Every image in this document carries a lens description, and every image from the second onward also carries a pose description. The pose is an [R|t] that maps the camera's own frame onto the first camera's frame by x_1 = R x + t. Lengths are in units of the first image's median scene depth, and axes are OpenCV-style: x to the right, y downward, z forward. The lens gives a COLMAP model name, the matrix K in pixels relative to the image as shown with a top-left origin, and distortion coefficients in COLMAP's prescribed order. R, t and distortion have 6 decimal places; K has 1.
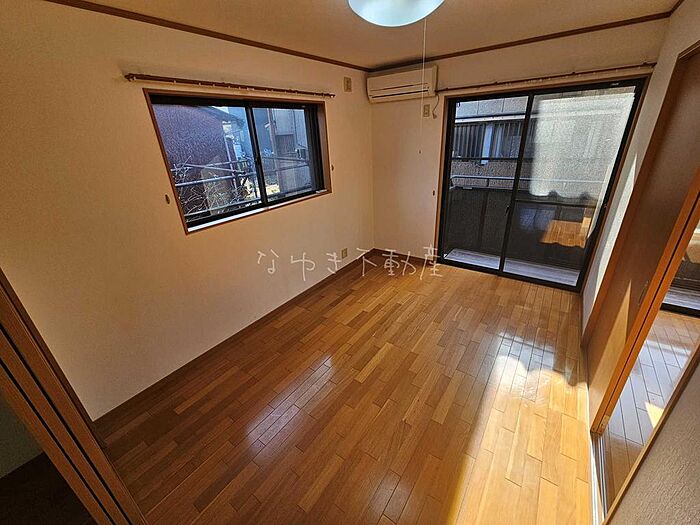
lens RADIAL K [[288.5, 0, 353.8], [0, 288.5, 258.8], [0, 0, 1]] dist [0.000409, 0.000259]
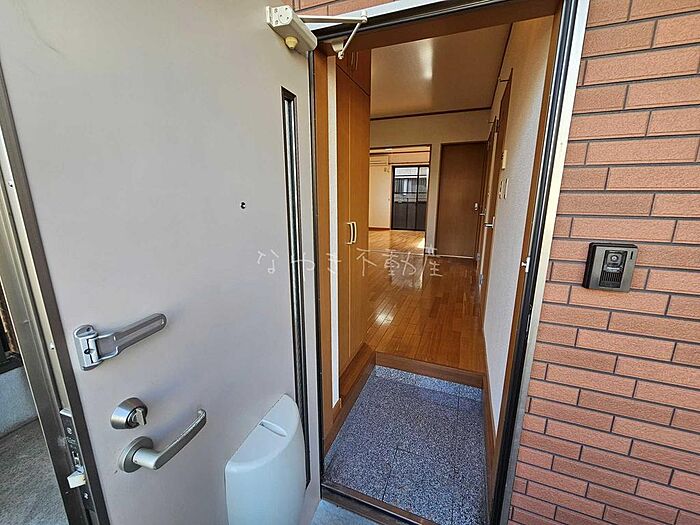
lens RADIAL K [[288.5, 0, 353.8], [0, 288.5, 258.8], [0, 0, 1]] dist [0.000409, 0.000259]
pose [[0.966644, 0.004854, 0.256077, -0.612081], [0.040707, 0.984200, -0.172317, 0.642916], [-0.252868, 0.176993, 0.951174, -1.139049]]
